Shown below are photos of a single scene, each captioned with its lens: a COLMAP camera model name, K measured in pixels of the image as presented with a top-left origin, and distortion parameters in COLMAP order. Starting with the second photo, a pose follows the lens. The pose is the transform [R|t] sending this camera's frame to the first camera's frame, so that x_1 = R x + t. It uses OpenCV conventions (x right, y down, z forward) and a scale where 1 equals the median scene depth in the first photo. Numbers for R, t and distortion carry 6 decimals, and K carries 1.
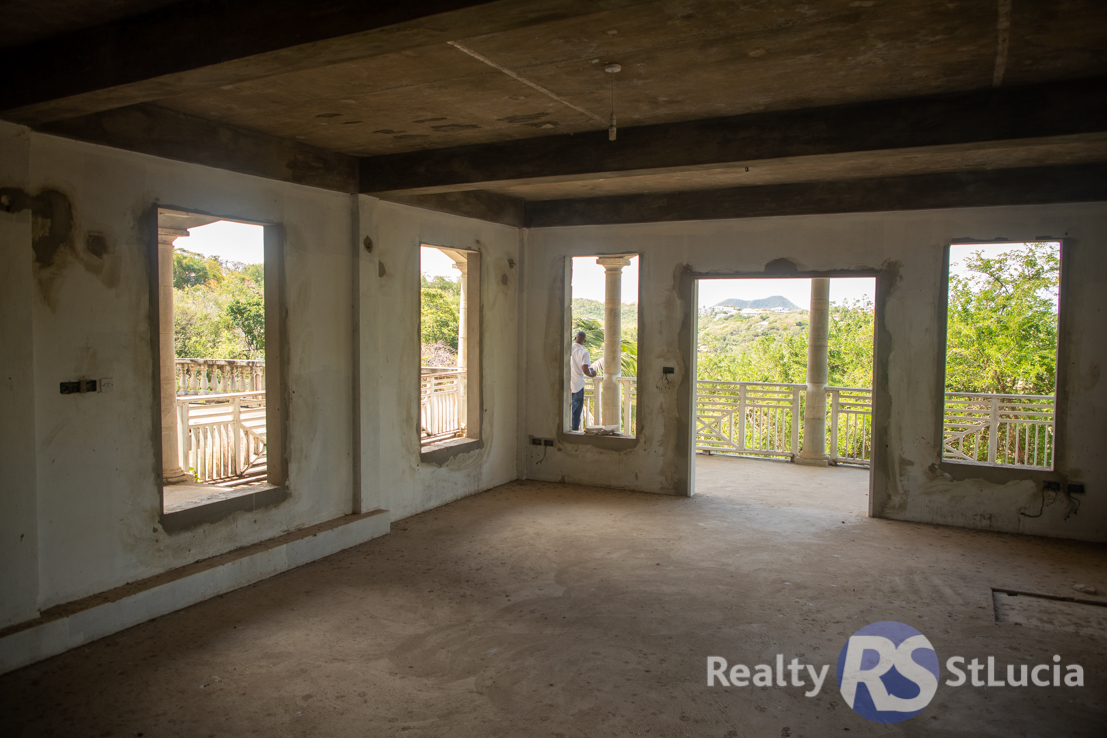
lens RADIAL K [[758.3, 0, 550.9], [0, 758.3, 369.7], [0, 0, 1]] dist [-0.016966, 0.007128]
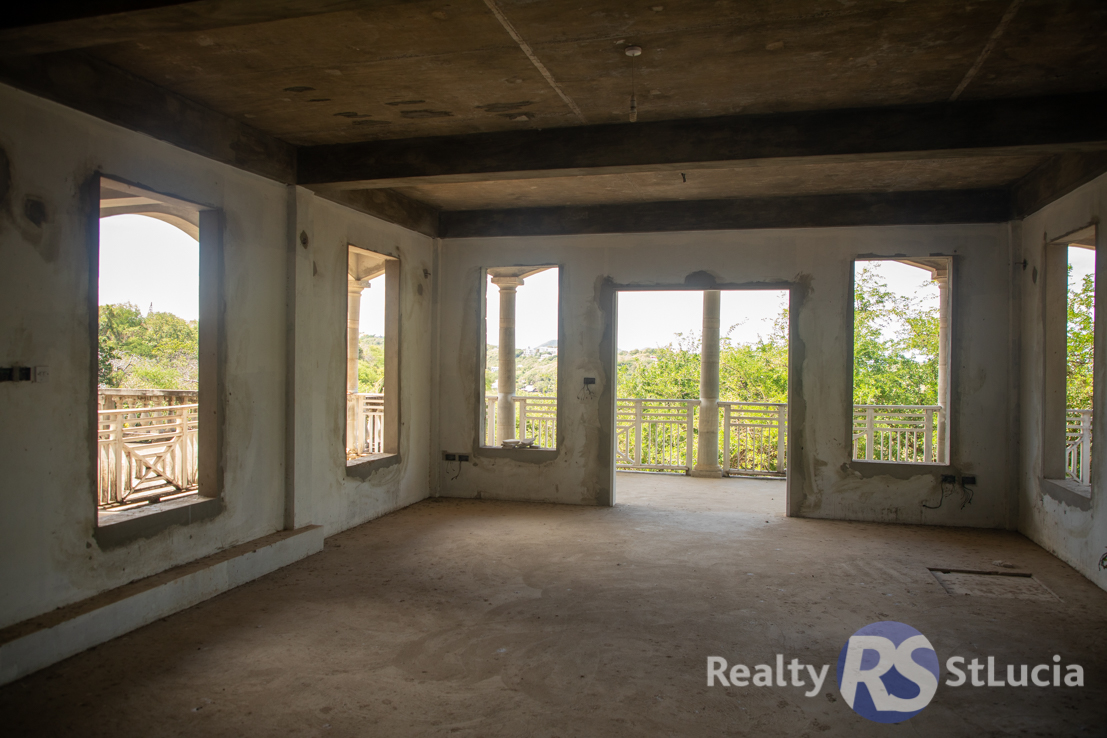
lens RADIAL K [[758.3, 0, 550.9], [0, 758.3, 369.7], [0, 0, 1]] dist [-0.016966, 0.007128]
pose [[0.980126, -0.000033, 0.198376, -0.139934], [0.008790, 0.999025, -0.043260, 0.042546], [-0.198181, 0.044144, 0.979171, 0.032068]]
